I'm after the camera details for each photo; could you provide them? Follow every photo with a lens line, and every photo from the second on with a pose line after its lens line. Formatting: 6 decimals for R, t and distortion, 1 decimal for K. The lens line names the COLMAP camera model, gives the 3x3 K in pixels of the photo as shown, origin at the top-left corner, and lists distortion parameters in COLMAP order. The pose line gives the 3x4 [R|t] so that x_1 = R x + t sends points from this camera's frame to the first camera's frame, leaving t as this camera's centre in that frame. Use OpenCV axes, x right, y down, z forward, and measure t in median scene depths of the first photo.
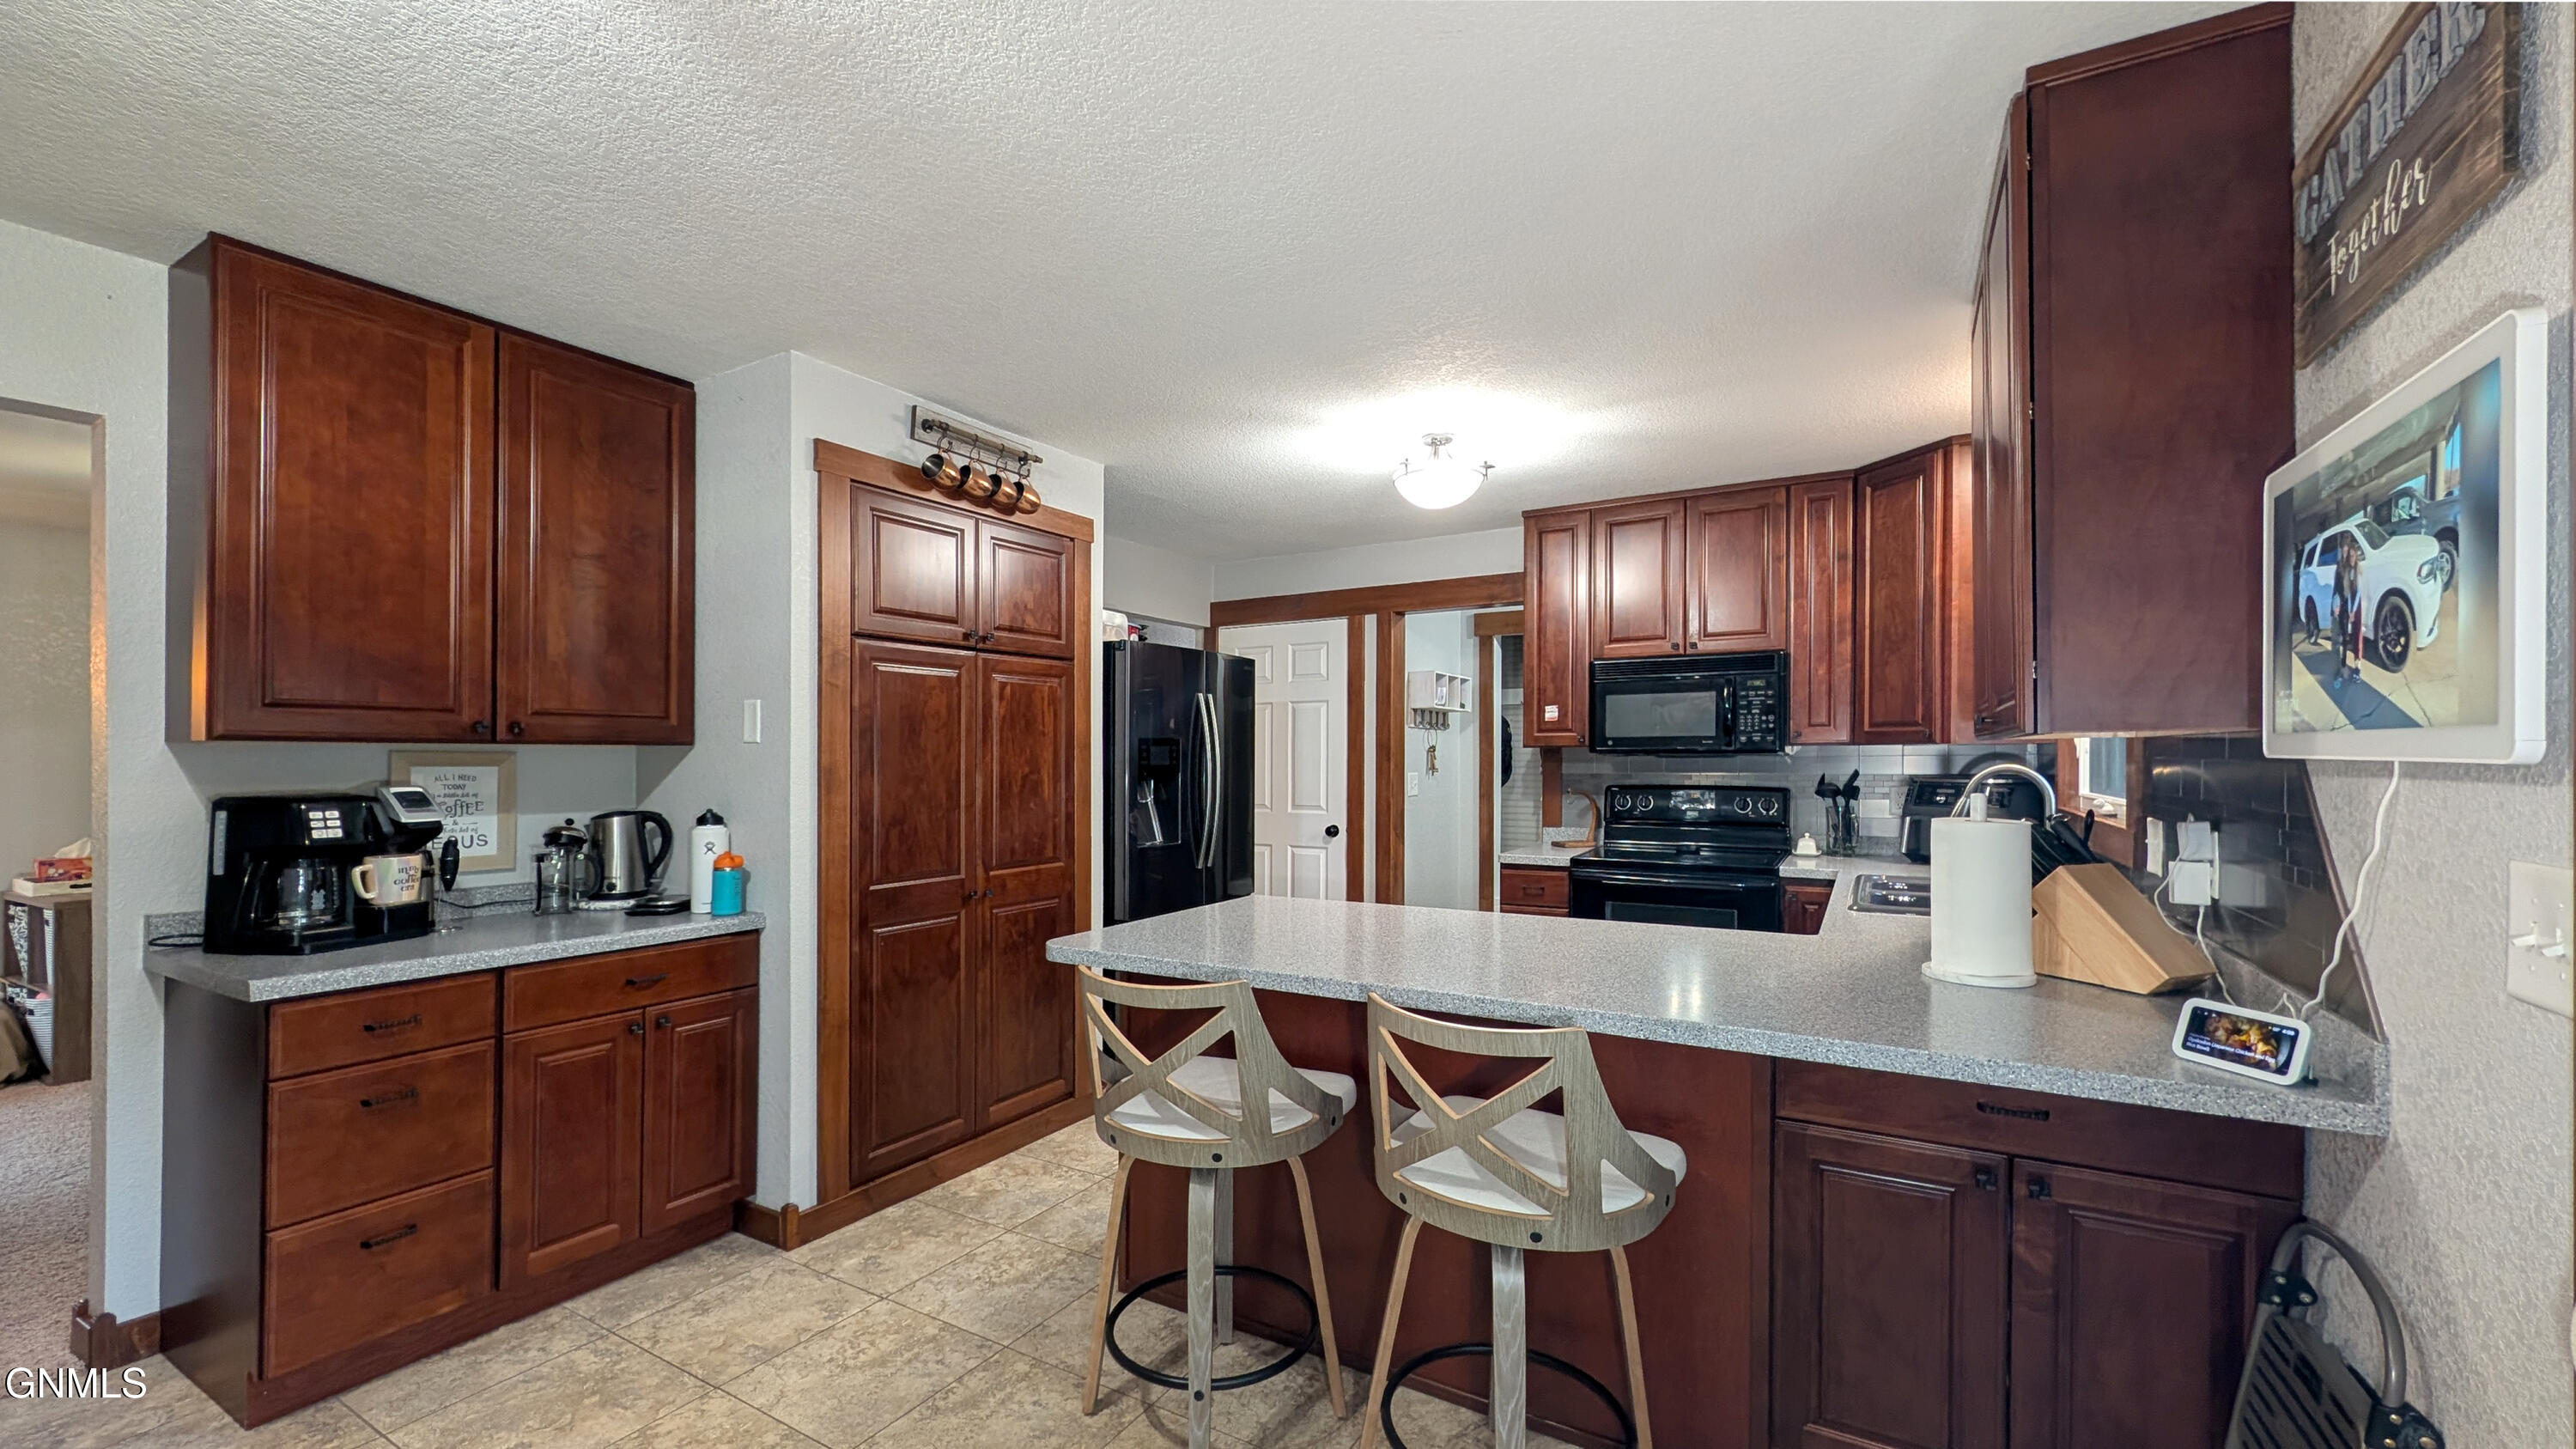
lens RADIAL K [[1015.6, 0, 1287.8], [0, 1015.6, 764.1], [0, 0, 1]] dist [-0.000354, -0.000141]
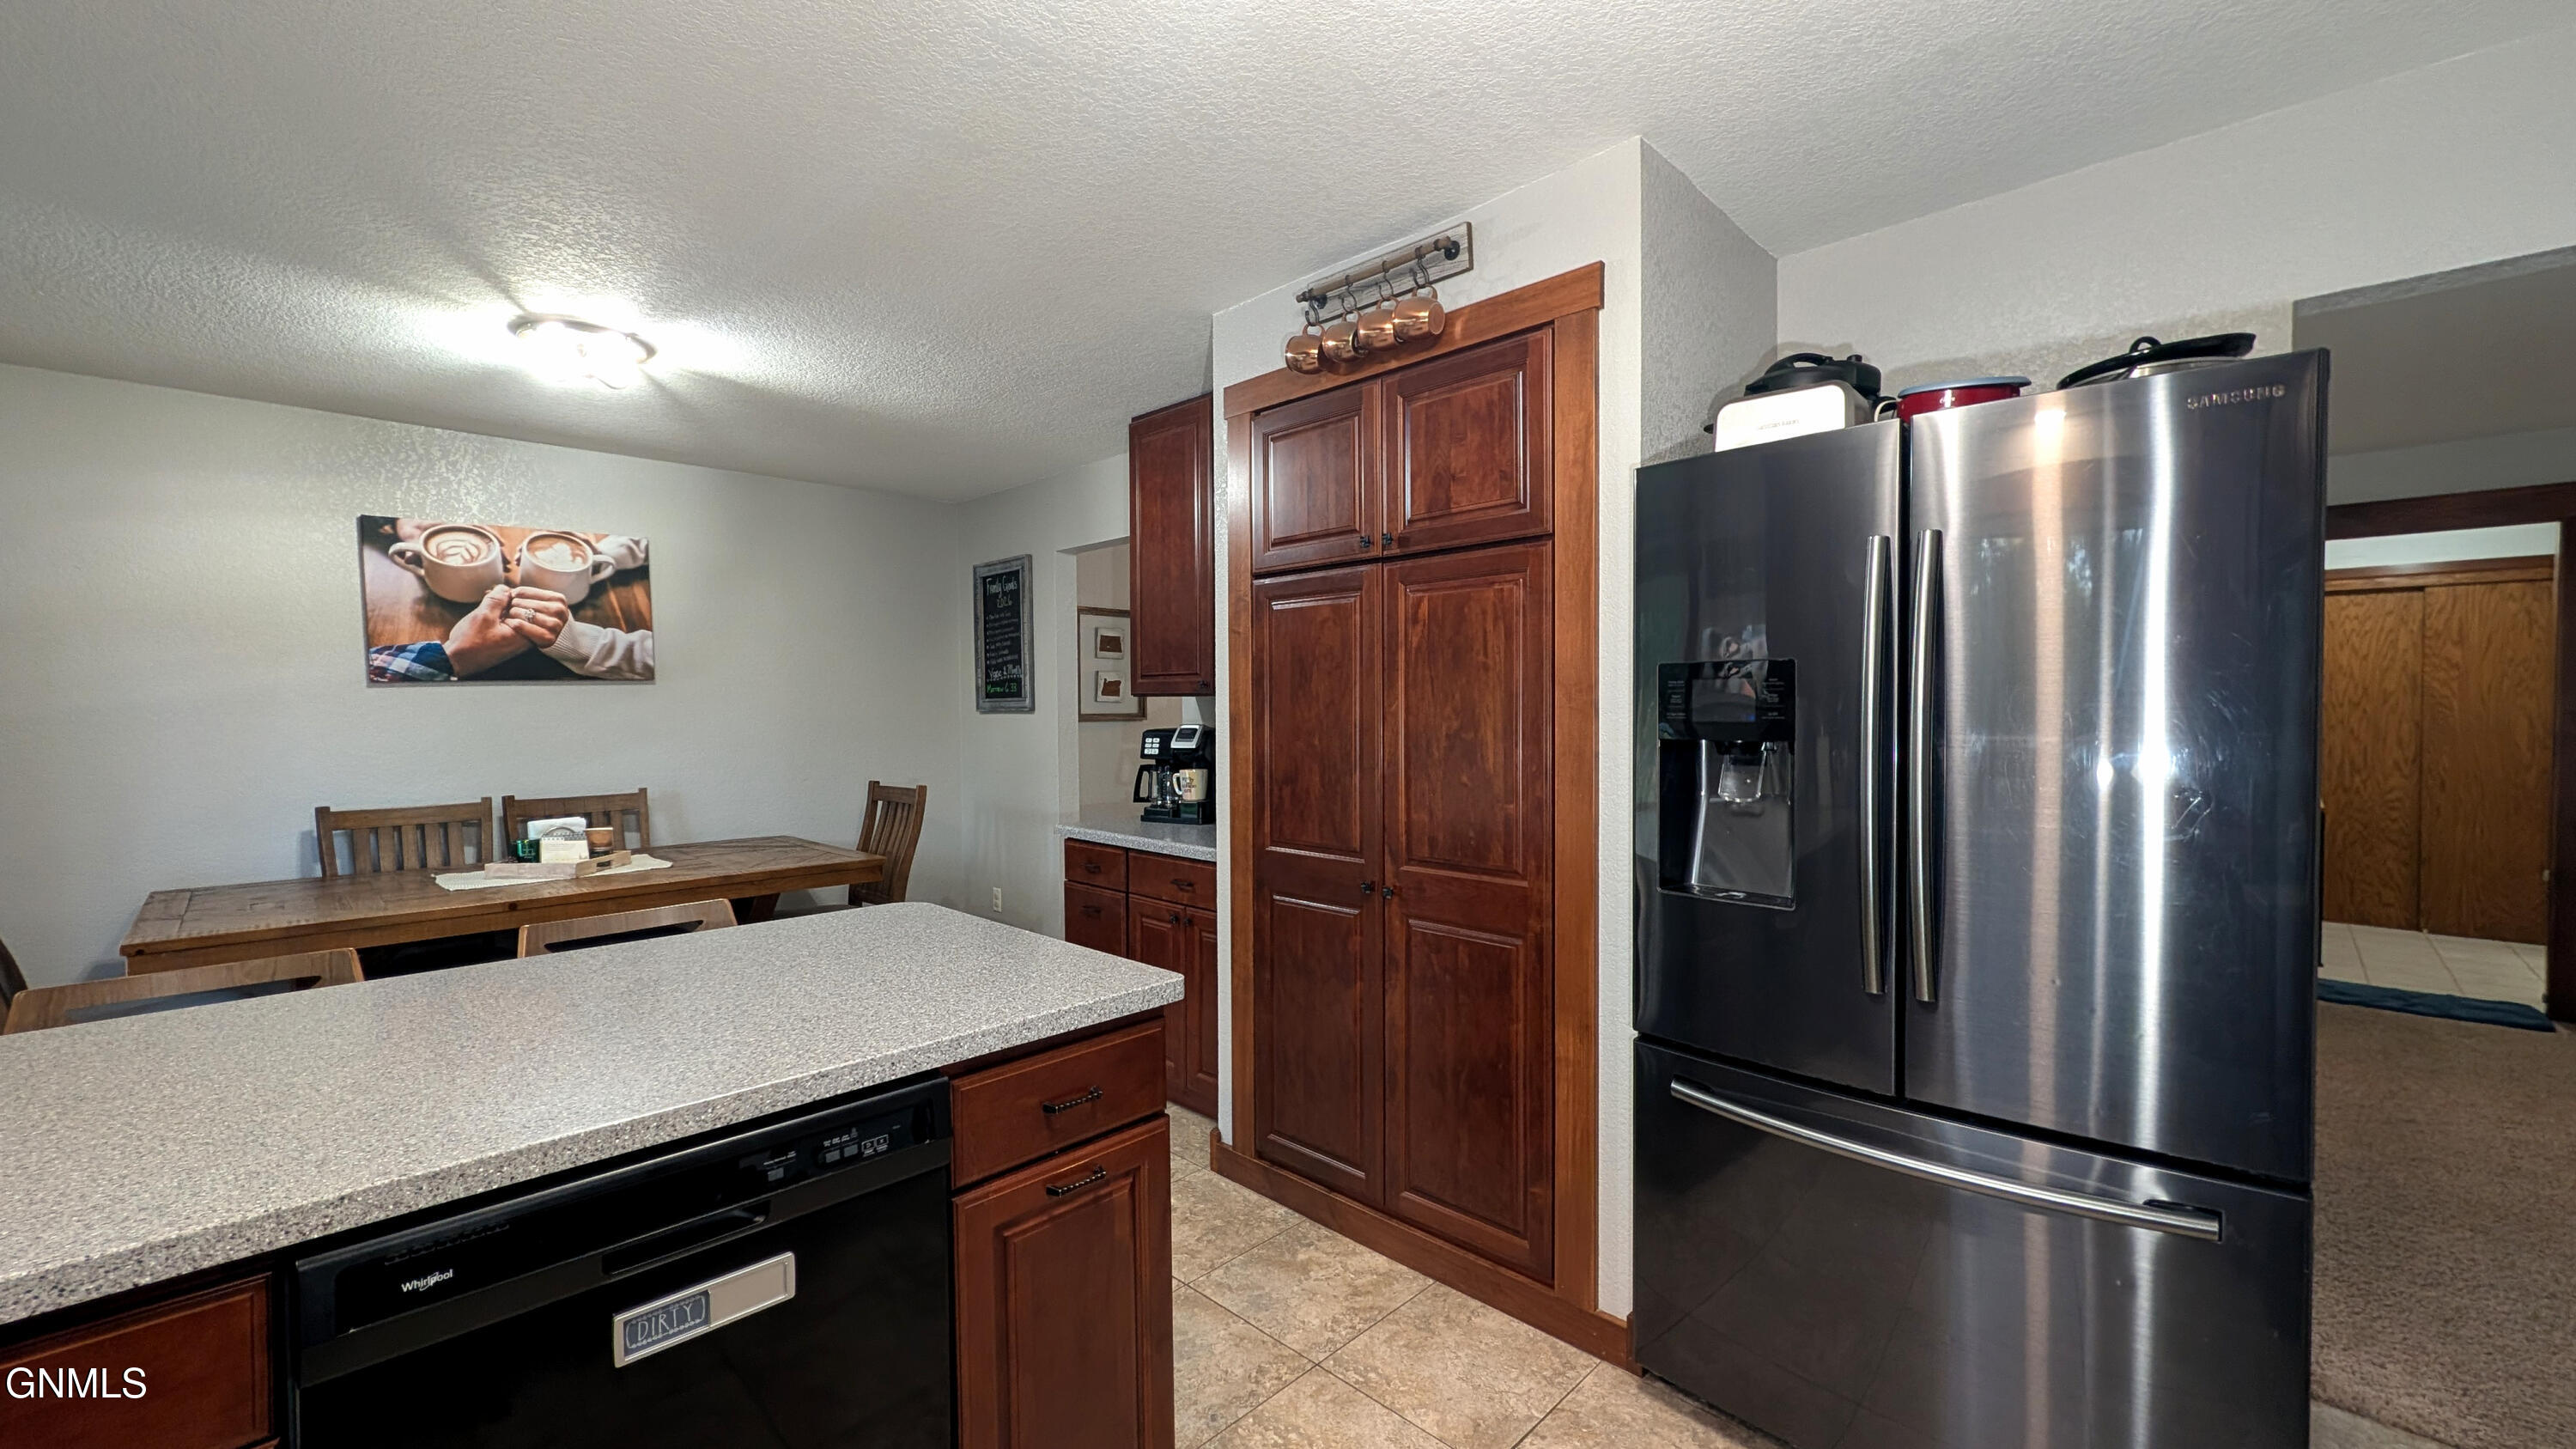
lens RADIAL K [[1005.0, 0, 1288.0], [0, 1005.0, 724.5], [0, 0, 1]] dist [-0.001761, -0.000314]
pose [[-0.233133, 0.023687, -0.972156, 0.440553], [0.001548, 0.999711, 0.023987, -0.011049], [0.972444, 0.004087, -0.233103, 1.156216]]
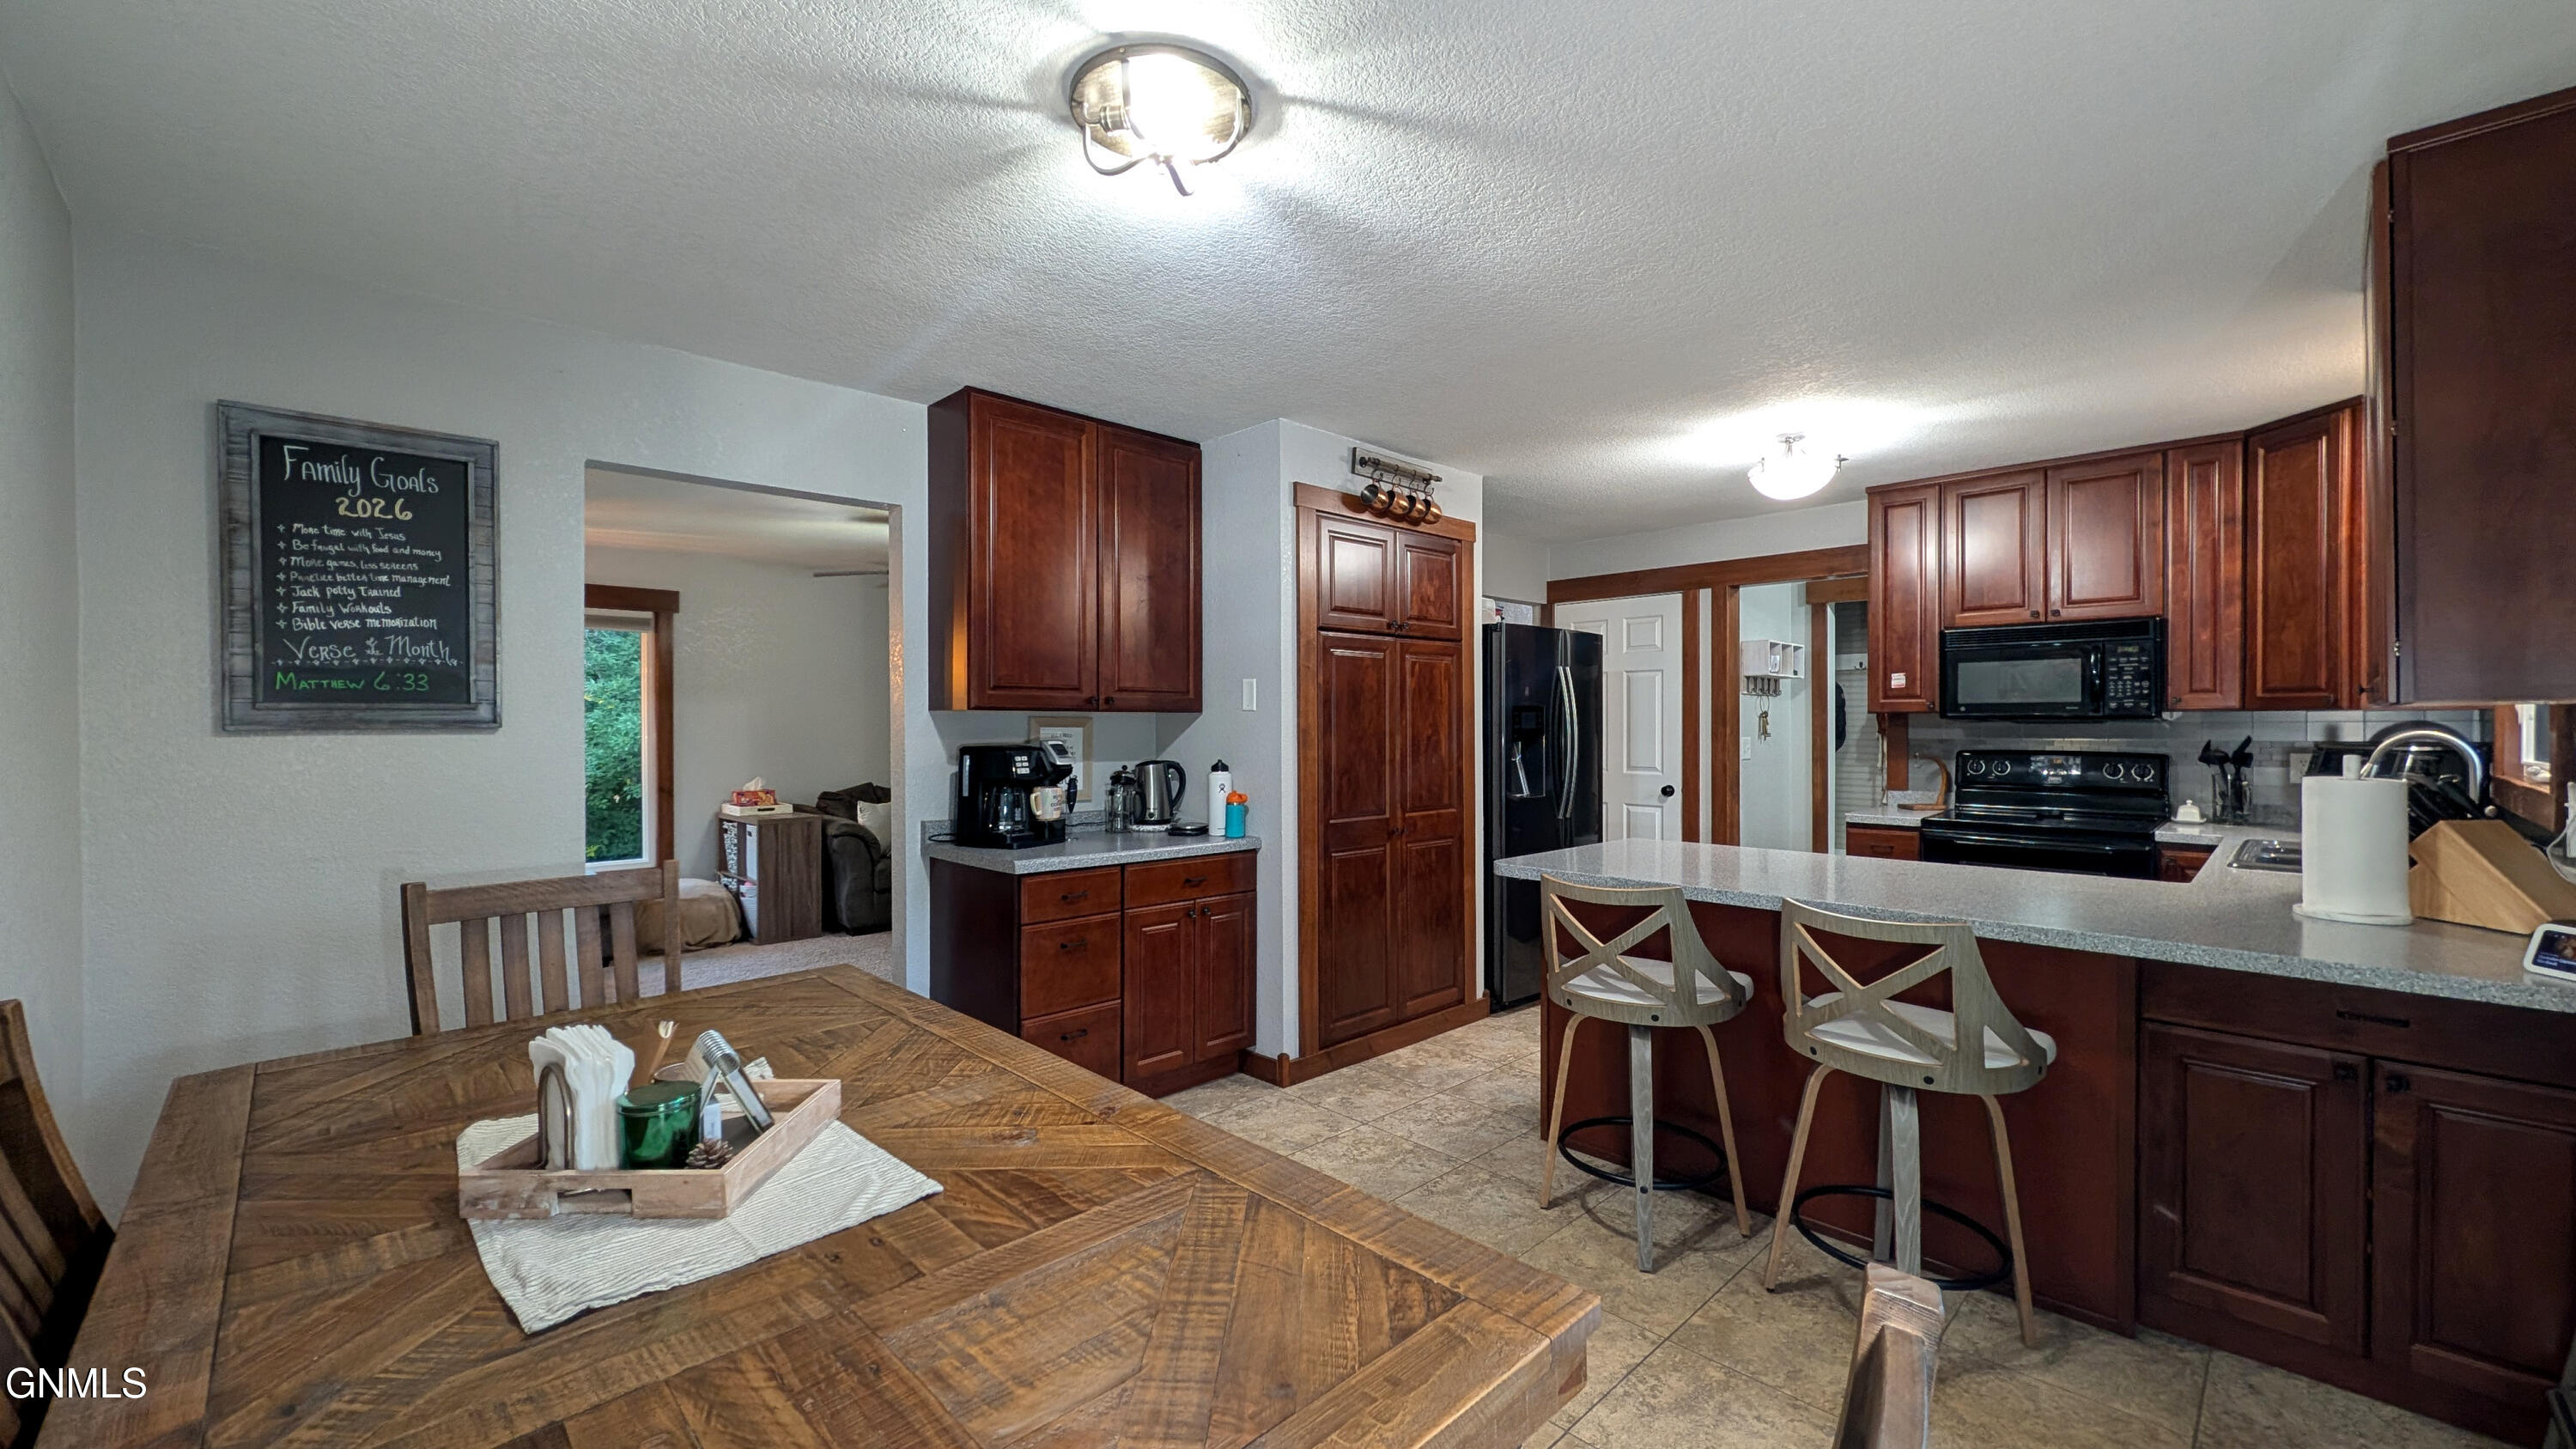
lens RADIAL K [[1024.4, 0, 1293.0], [0, 1024.4, 720.0], [0, 0, 1]] dist [-0.000936, -0.000188]
pose [[0.967264, 0.001427, -0.253769, -0.114244], [-0.003721, 0.999956, -0.008559, 0.002548], [0.253745, 0.009223, 0.967227, -0.266577]]
